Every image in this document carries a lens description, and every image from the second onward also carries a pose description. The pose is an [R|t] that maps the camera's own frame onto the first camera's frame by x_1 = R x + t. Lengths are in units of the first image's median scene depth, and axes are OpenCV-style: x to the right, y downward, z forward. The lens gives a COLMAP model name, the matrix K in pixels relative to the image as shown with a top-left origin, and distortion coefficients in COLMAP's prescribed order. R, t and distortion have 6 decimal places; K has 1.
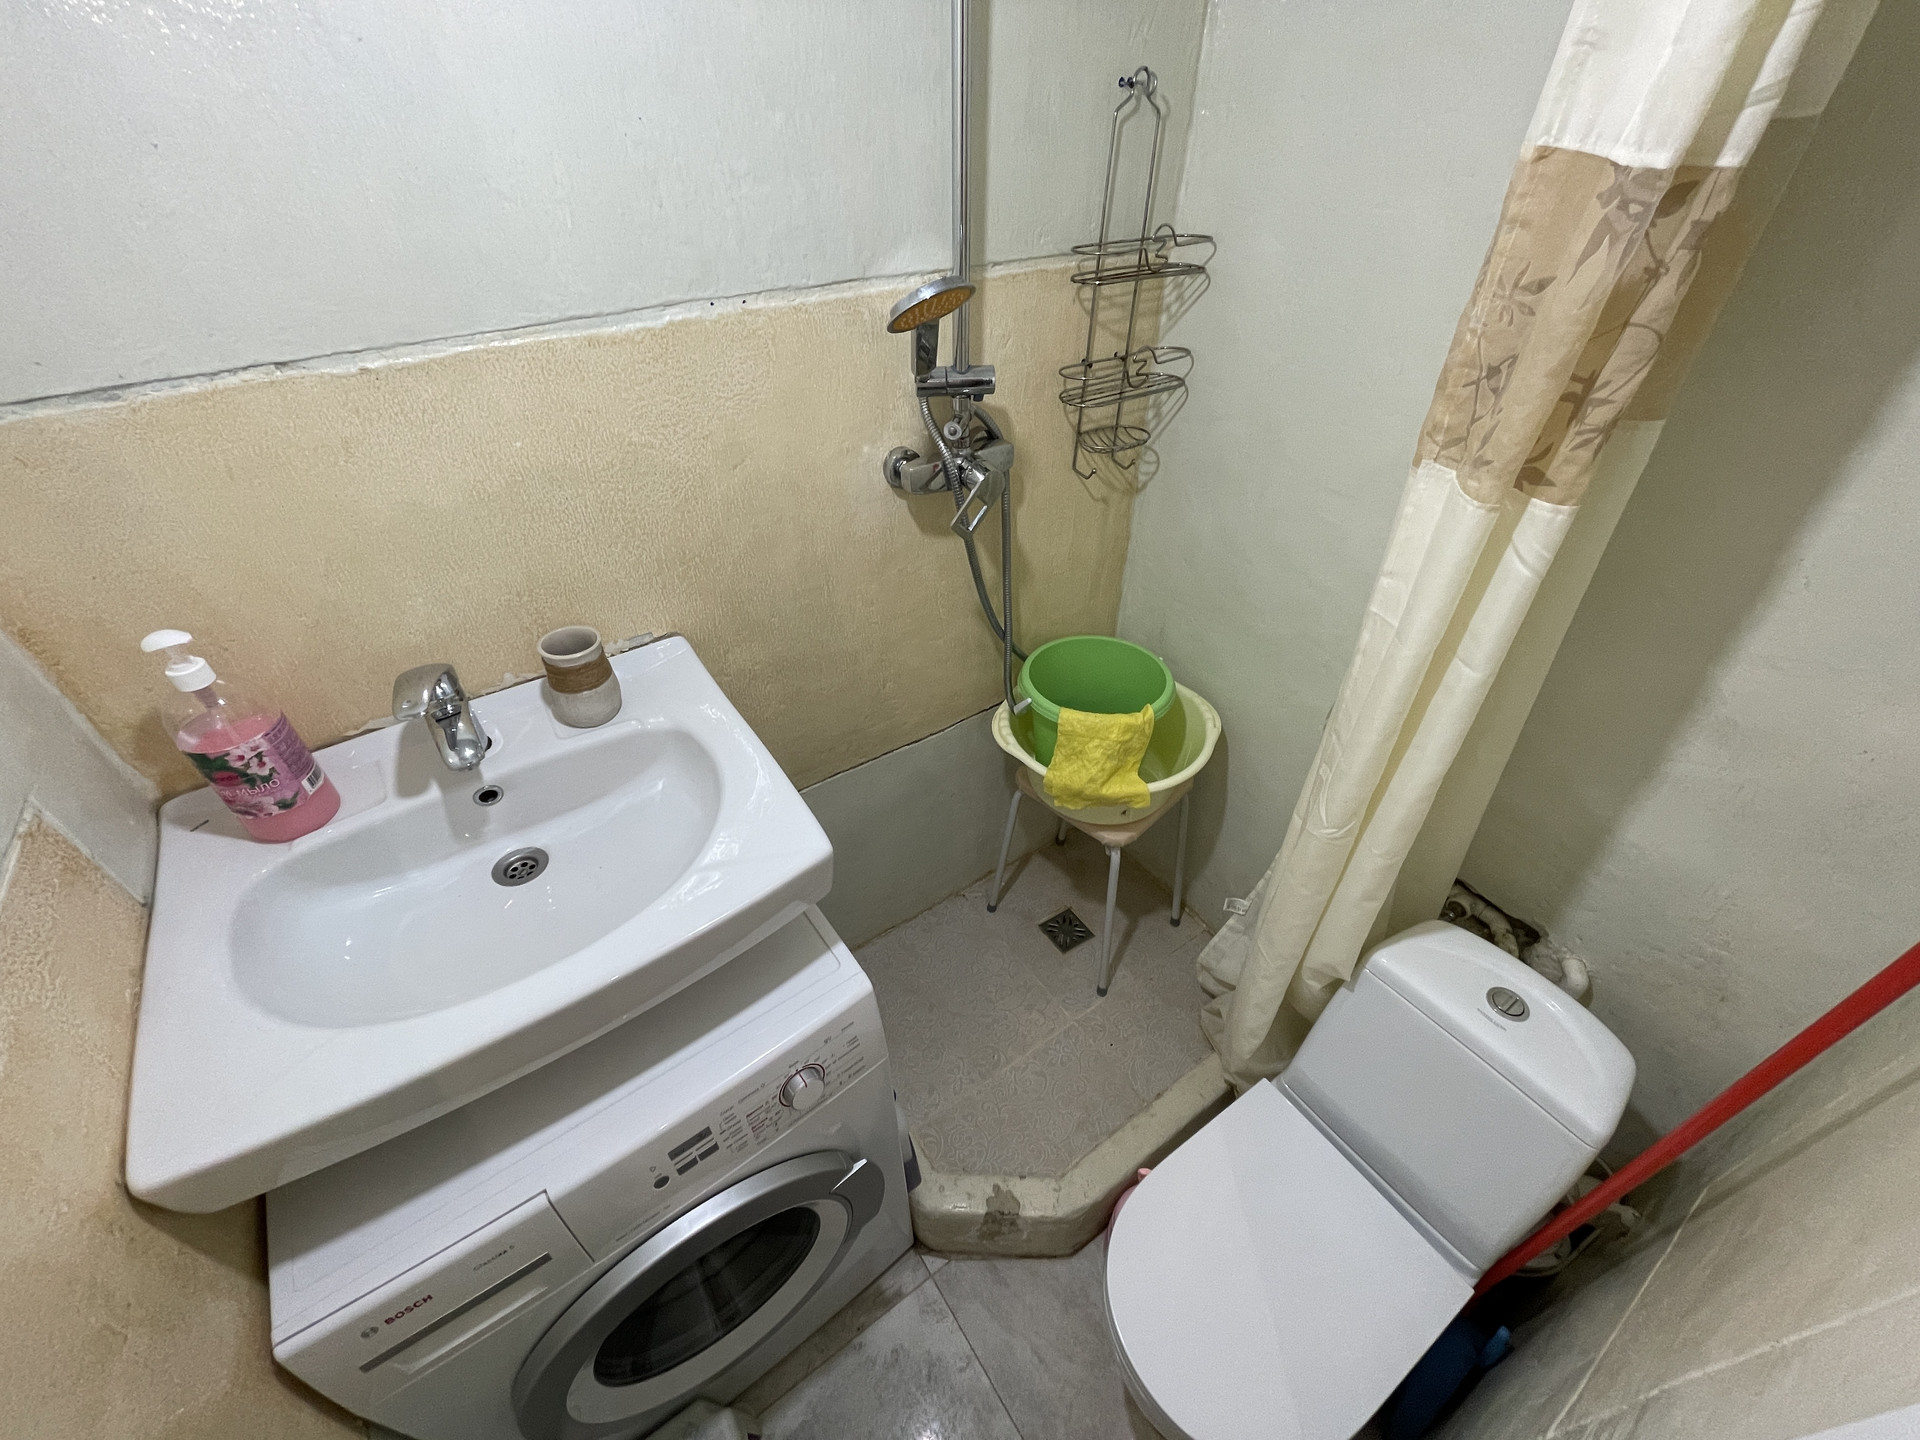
lens RADIAL K [[777.2, 0, 959.9], [0, 777.2, 716.0], [0, 0, 1]] dist [-0.003731, 0.000239]
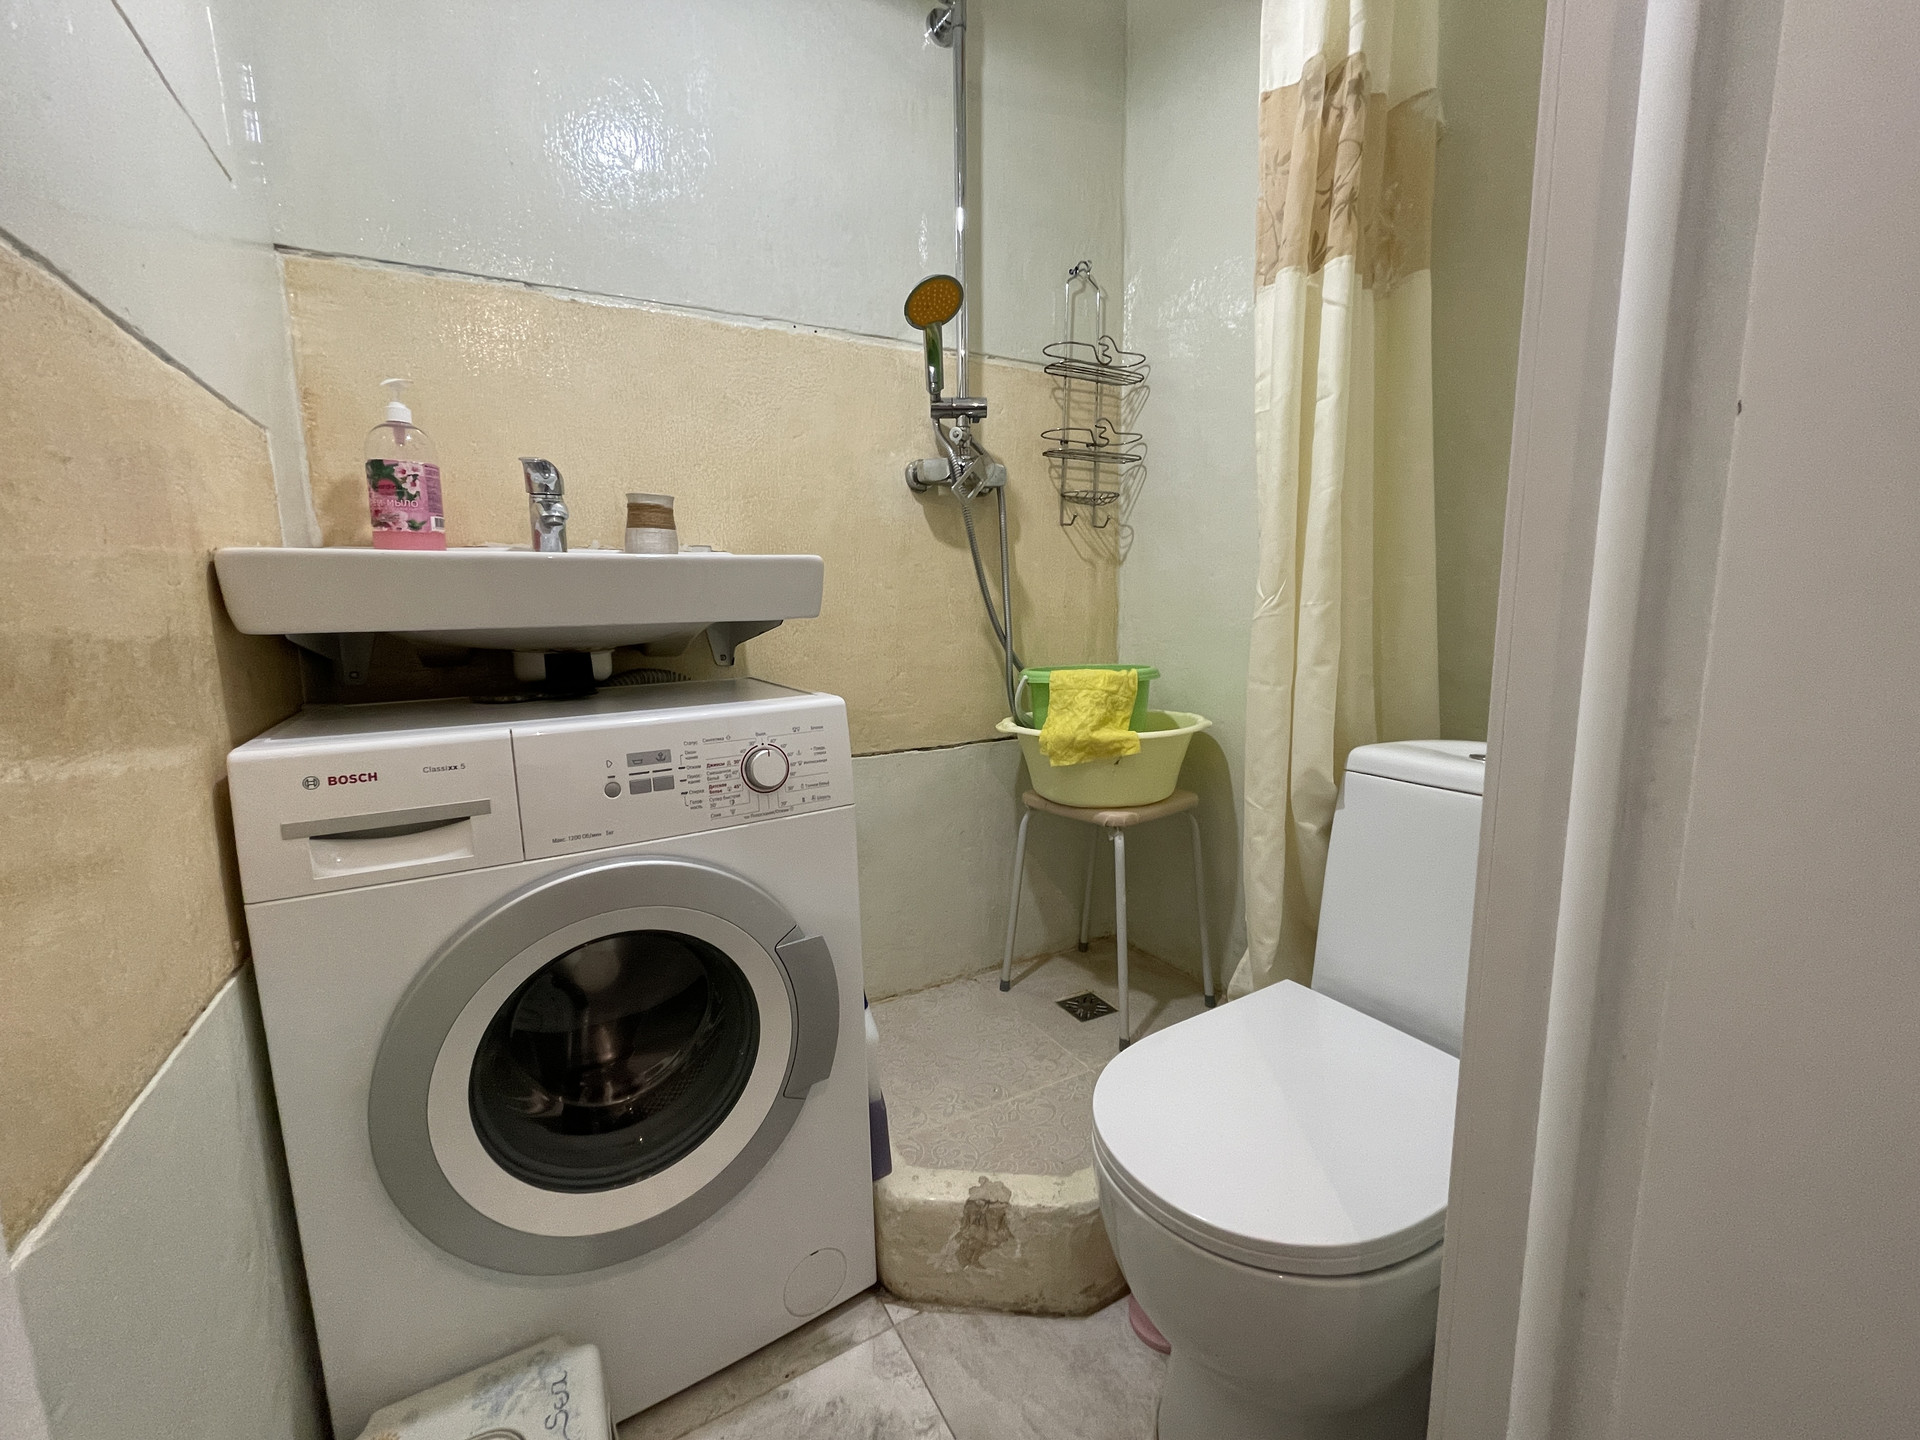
lens RADIAL K [[777.2, 0, 959.6], [0, 777.2, 712.8], [0, 0, 1]] dist [-0.003731, 0.000239]
pose [[0.996380, -0.000319, -0.085009, 0.092873], [-0.042961, 0.861008, -0.506774, 0.612483], [0.073355, 0.508592, 0.857877, 0.067958]]
